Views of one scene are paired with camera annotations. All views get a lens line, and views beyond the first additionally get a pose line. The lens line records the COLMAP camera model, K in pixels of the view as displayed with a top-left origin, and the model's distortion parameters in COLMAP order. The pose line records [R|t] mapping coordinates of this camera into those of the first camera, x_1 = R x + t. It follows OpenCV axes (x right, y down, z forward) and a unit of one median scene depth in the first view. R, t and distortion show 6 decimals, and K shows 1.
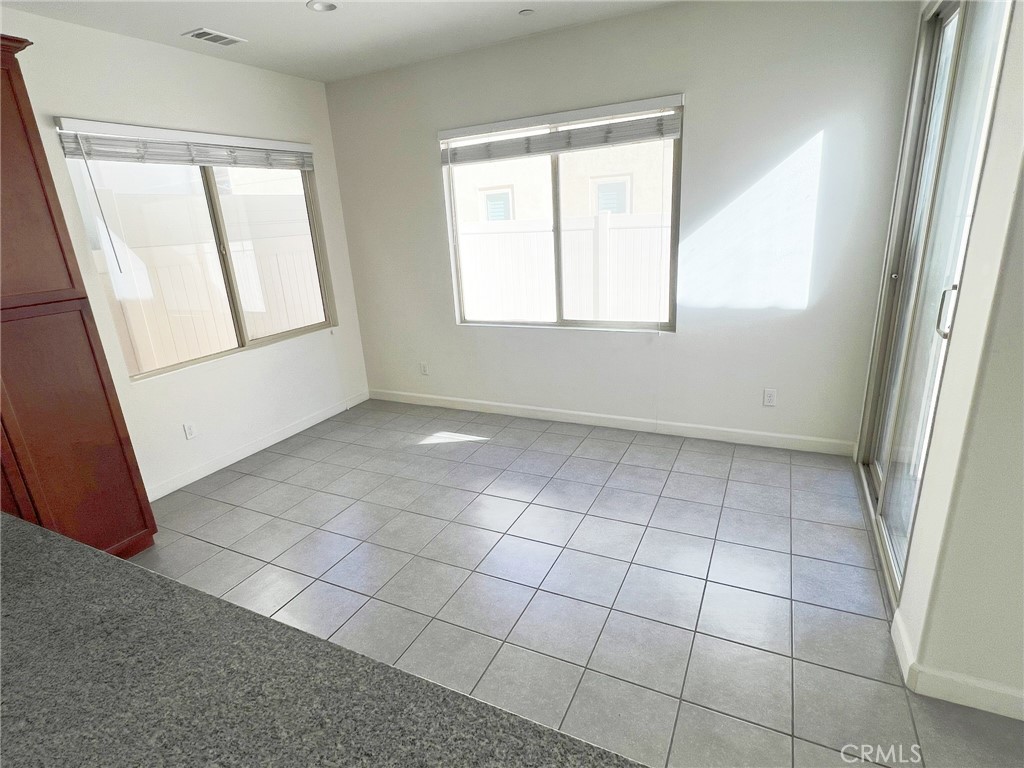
lens RADIAL K [[531.6, 0, 508.1], [0, 531.6, 383.4], [0, 0, 1]] dist [0.005023, -0.002224]
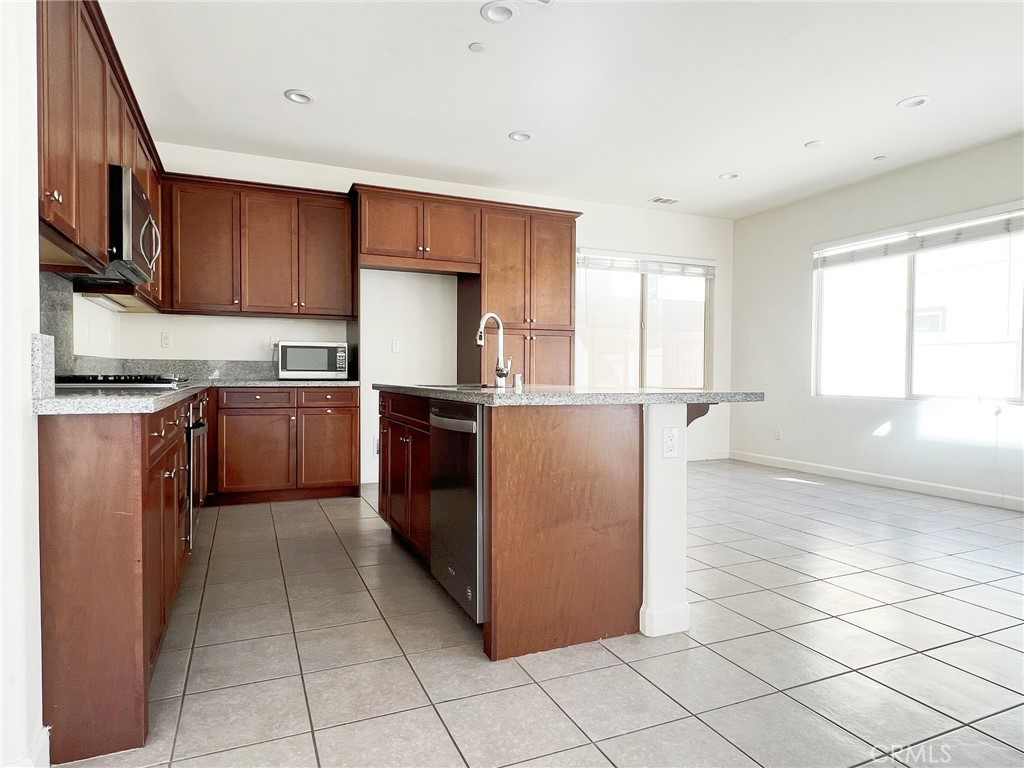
lens RADIAL K [[602.9, 0, 504.9], [0, 602.9, 384.7], [0, 0, 1]] dist [-0.004246, -0.003122]
pose [[0.762554, 0.079387, -0.642035, 0.279346], [-0.244047, 0.954416, -0.171845, 0.300745], [0.599126, 0.287728, 0.747168, -0.469976]]
